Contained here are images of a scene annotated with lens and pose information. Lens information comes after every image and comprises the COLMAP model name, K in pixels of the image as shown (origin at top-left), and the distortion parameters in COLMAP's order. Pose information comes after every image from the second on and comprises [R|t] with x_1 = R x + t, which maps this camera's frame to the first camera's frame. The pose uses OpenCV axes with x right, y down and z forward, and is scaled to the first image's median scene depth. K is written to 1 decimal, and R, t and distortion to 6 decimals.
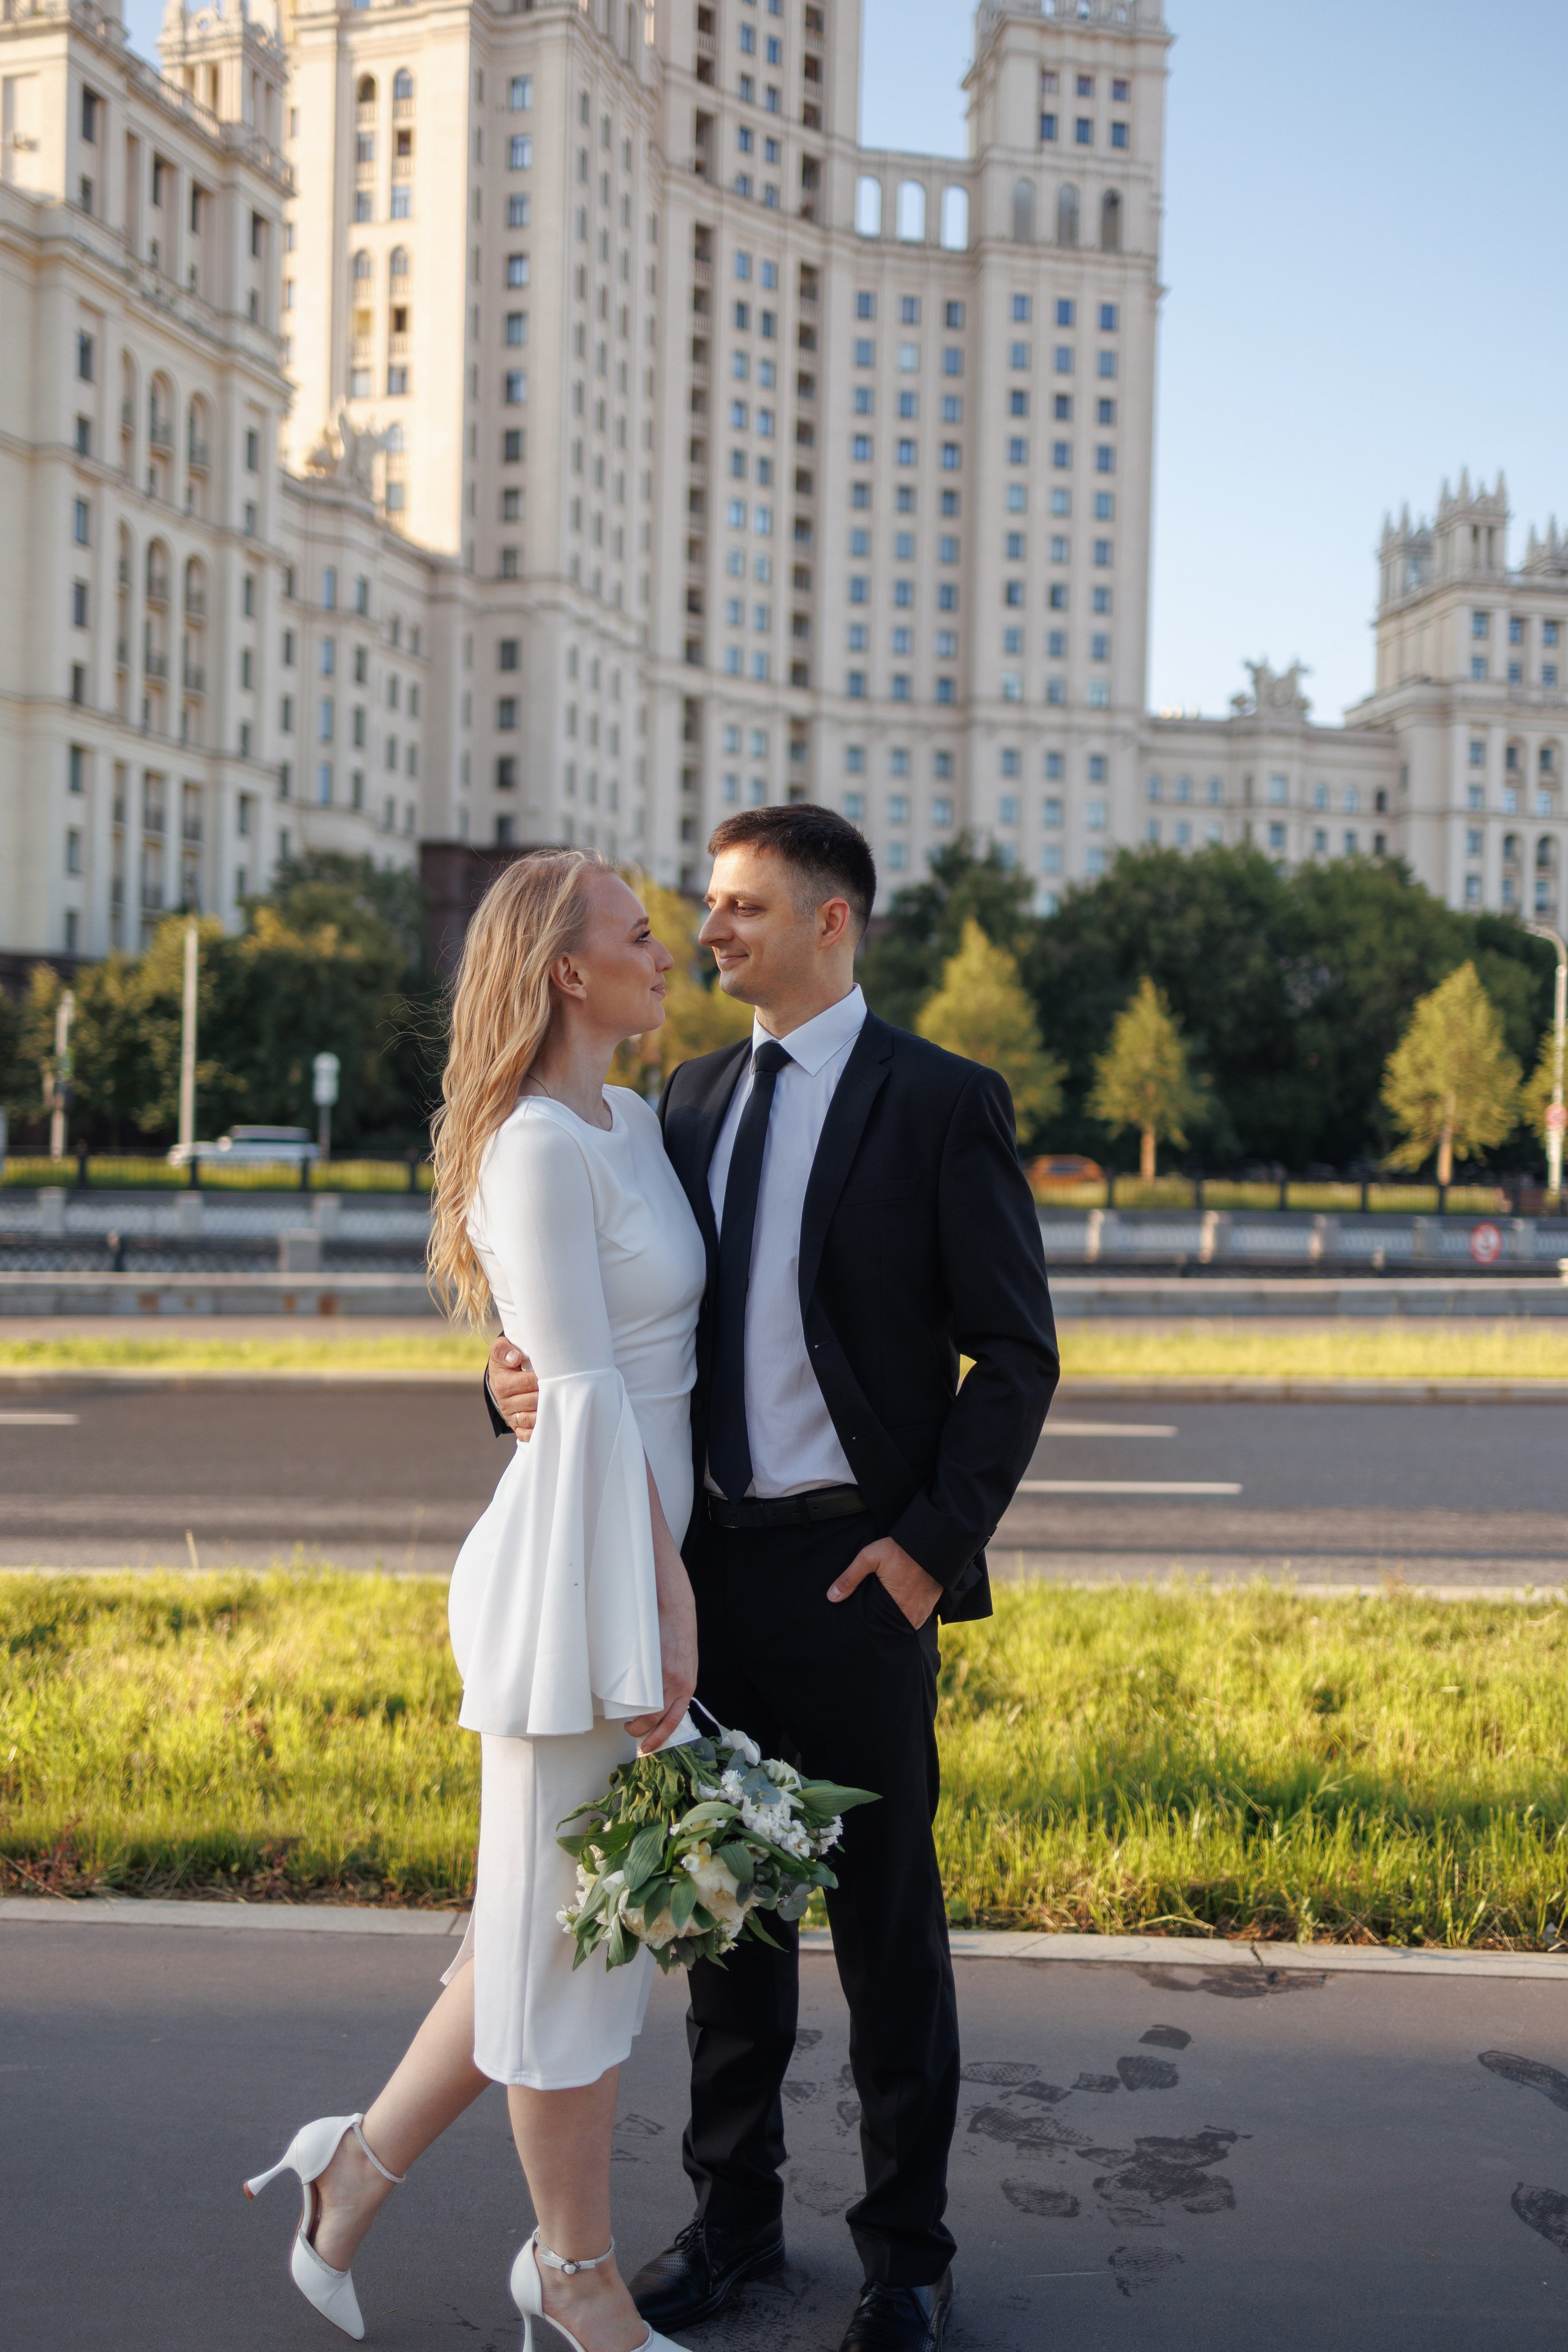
lens RADIAL K [[2324.8, 0, 794.9], [0, 2324.8, 1197.8], [0, 0, 1]] dist [-0.003008, -0.006543]
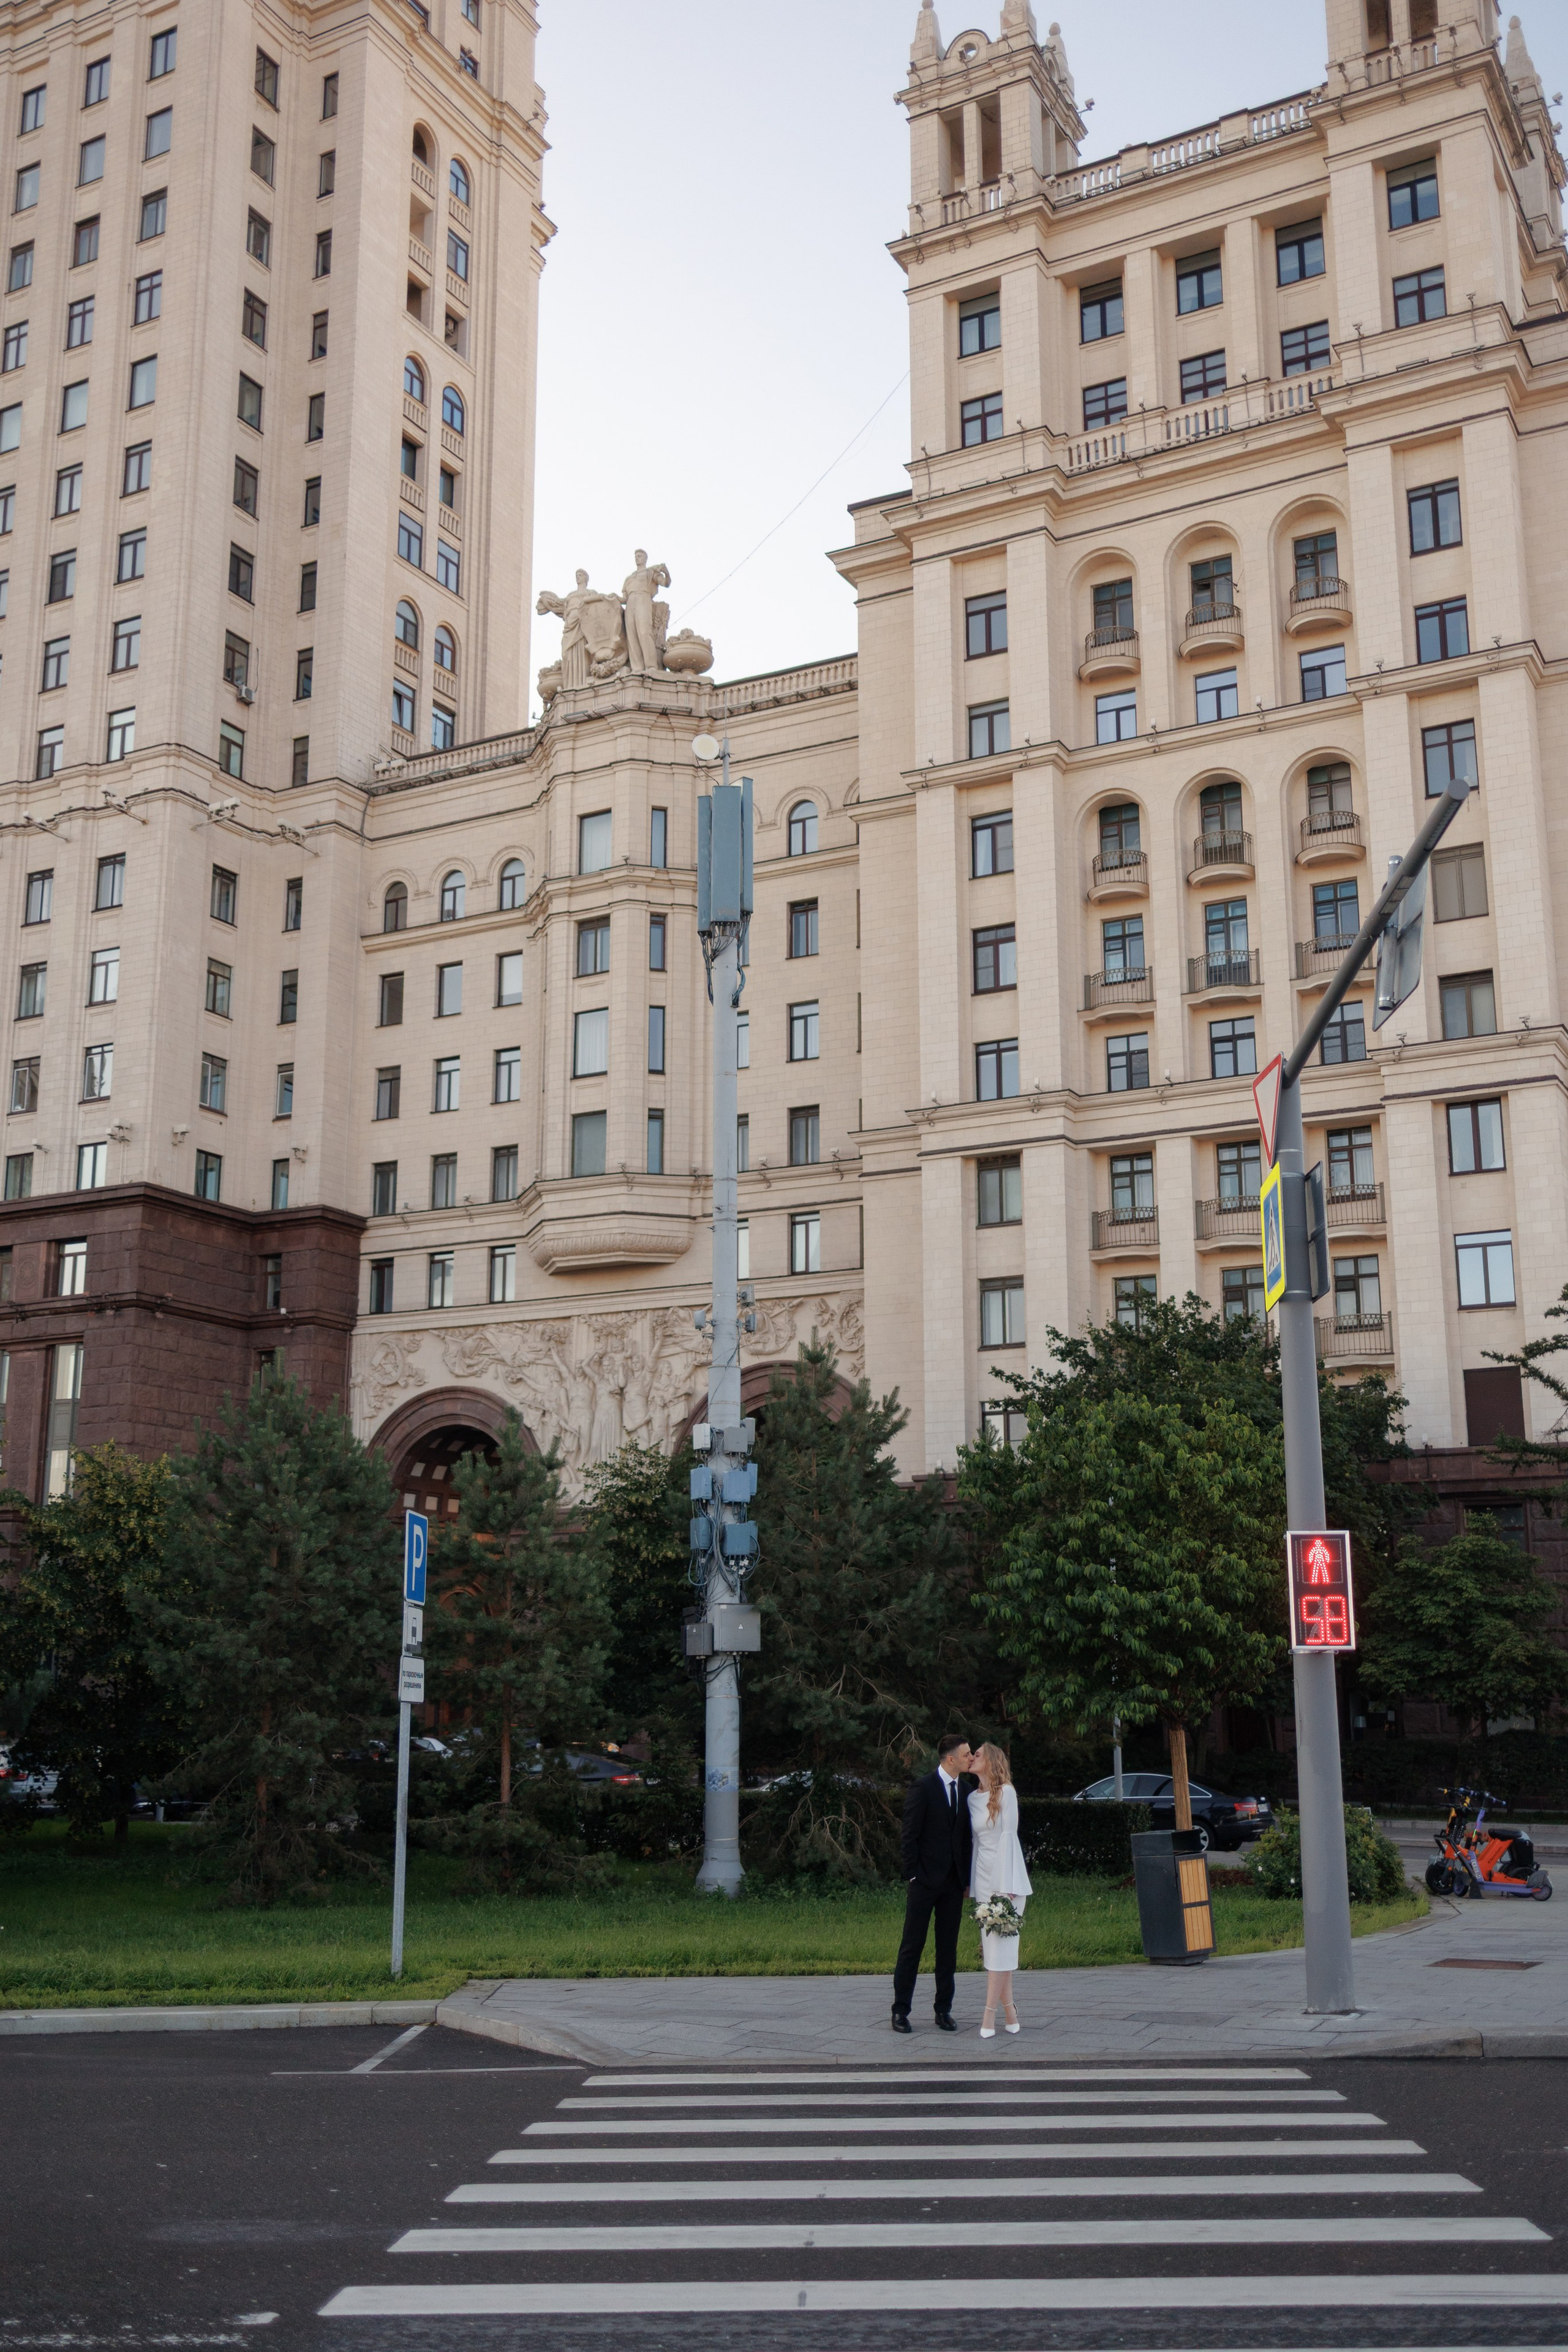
lens RADIAL K [[2313.7, 0, 780.9], [0, 2313.7, 1175.5], [0, 0, 1]] dist [0.003228, -0.009405]
pose [[0.761162, -0.164521, -0.627348, 0.537153], [0.008591, 0.969764, -0.243895, -0.011920], [0.648505, 0.180254, 0.739560, 0.778403]]
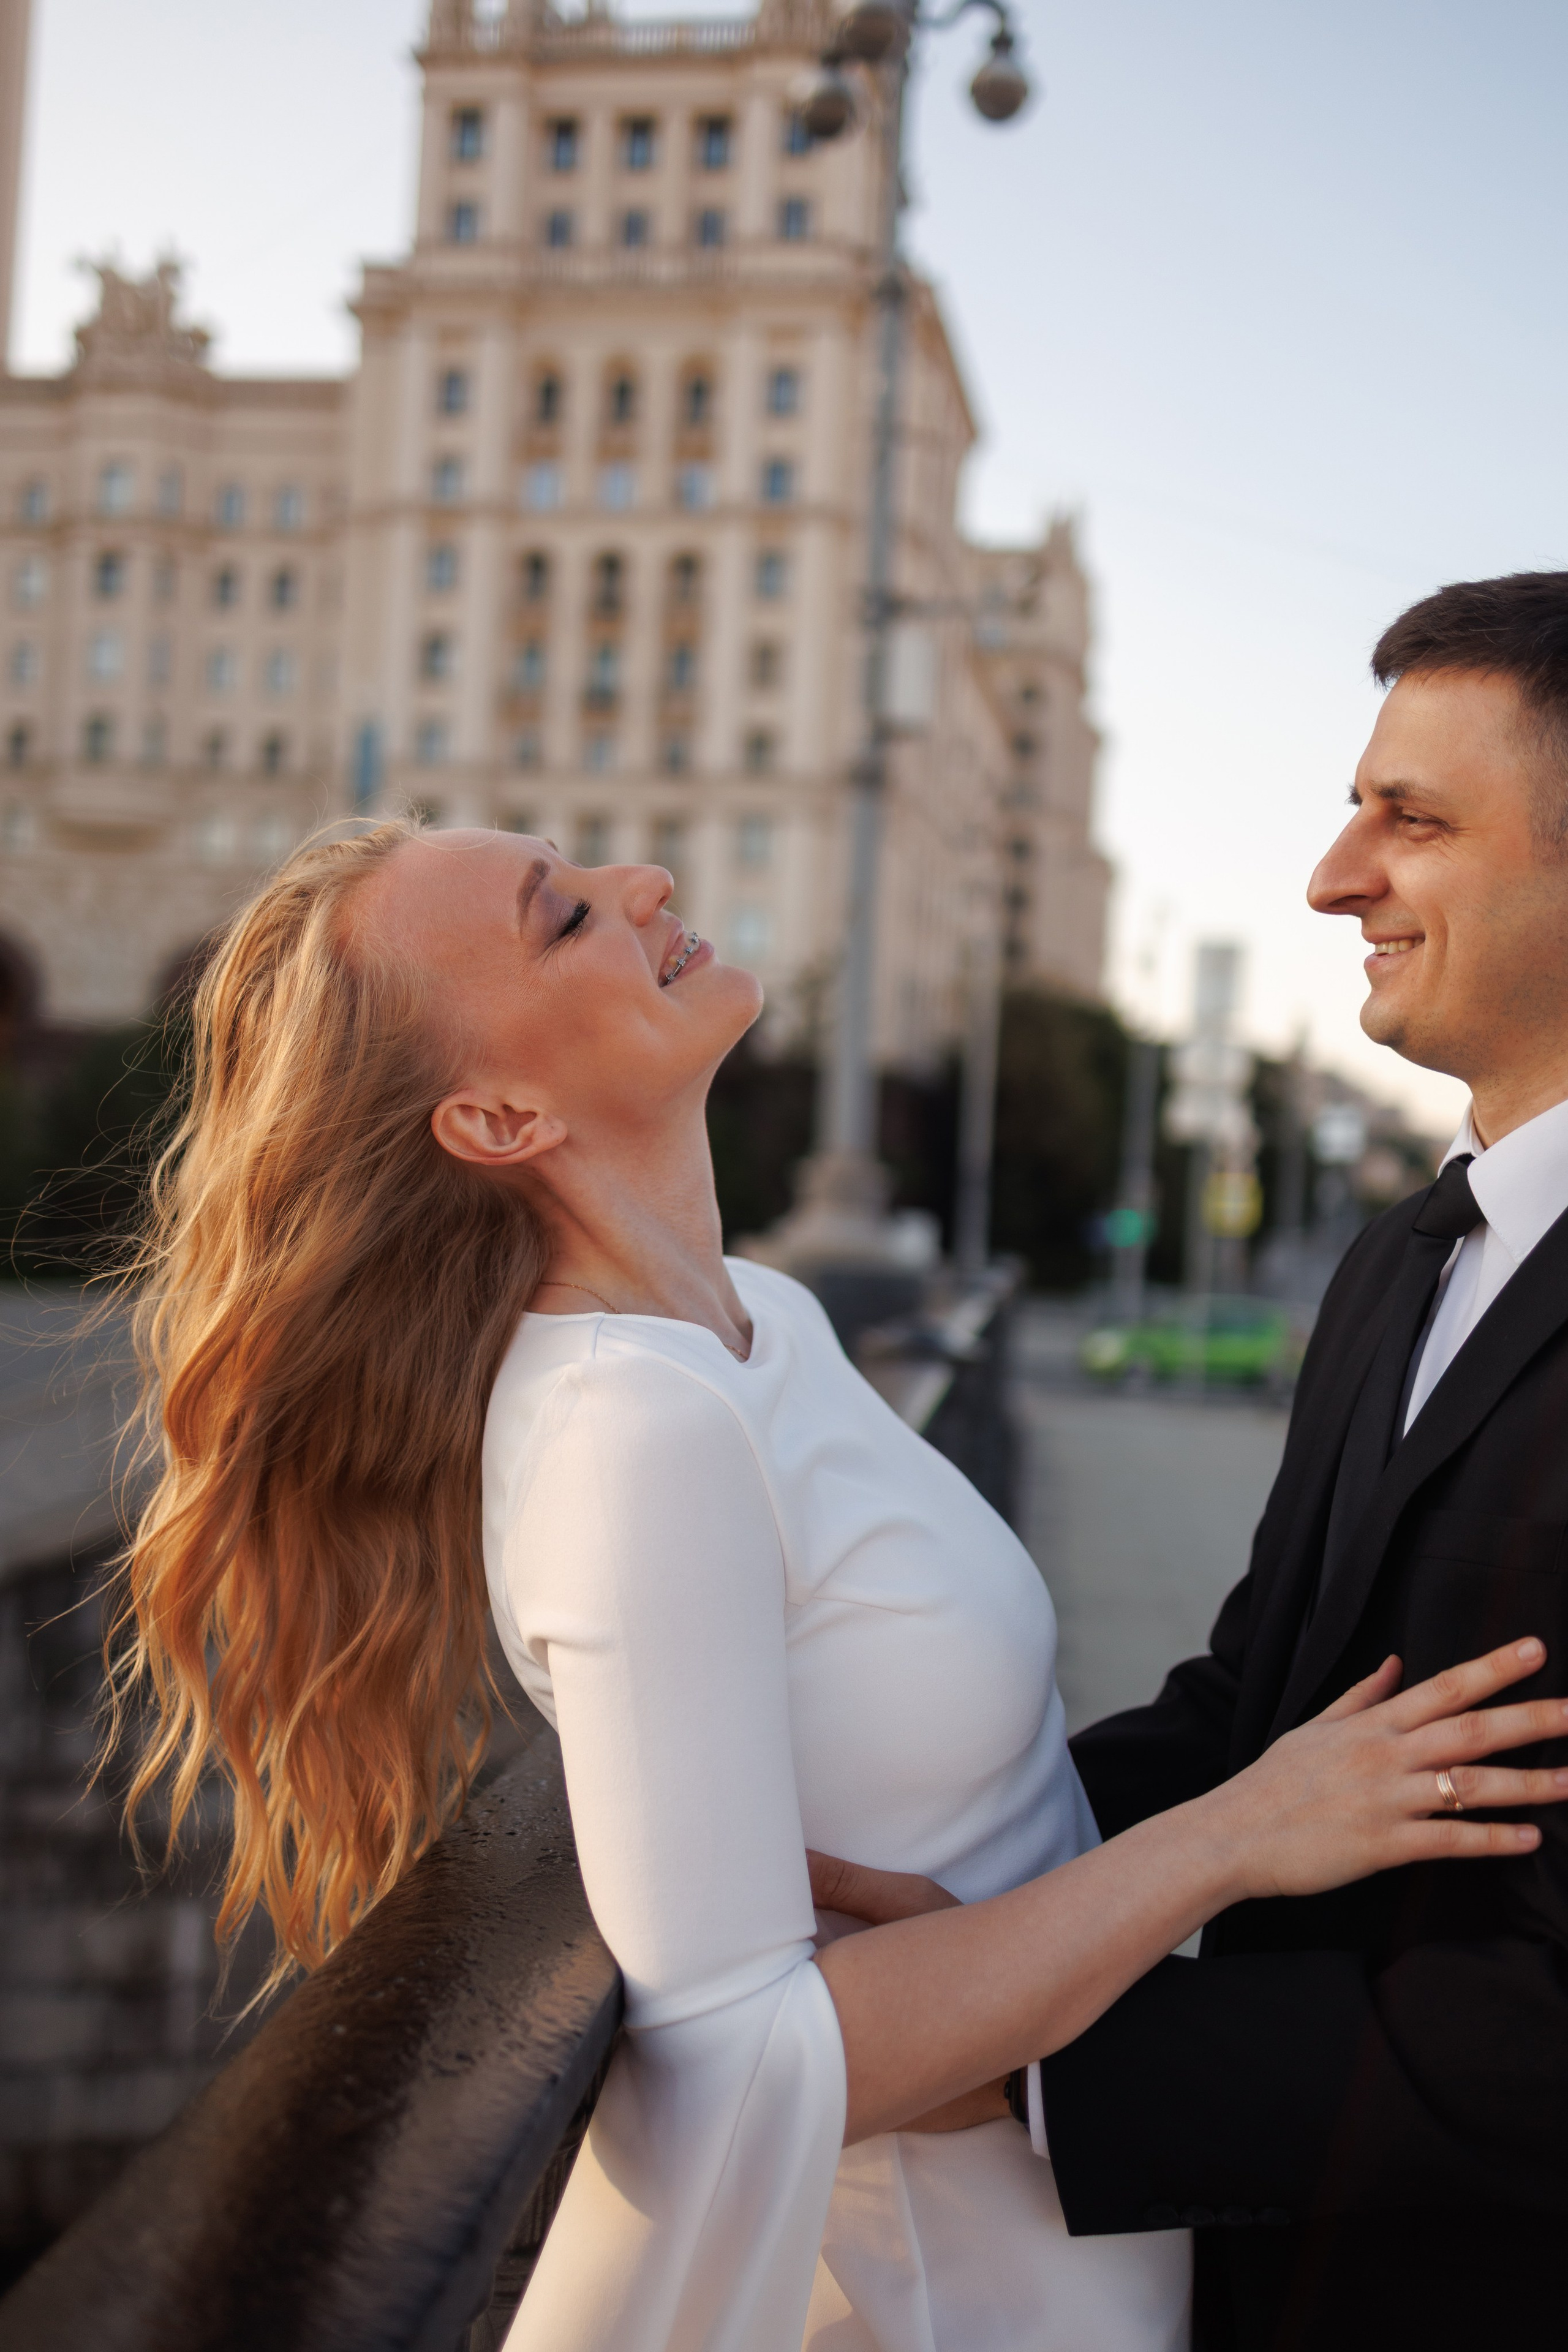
lens RADIAL K [[2312.6, 0, 786.5], [0, 2312.6, 1196.1], [0, 0, 1]] dist [0.007984, -0.013292]
pose [[0.923951, 0.041822, -0.380219, 0.610579], [-0.047954, 0.998827, -0.006666, -0.018522], [0.379494, 0.024392, 0.924873, 0.618560]]
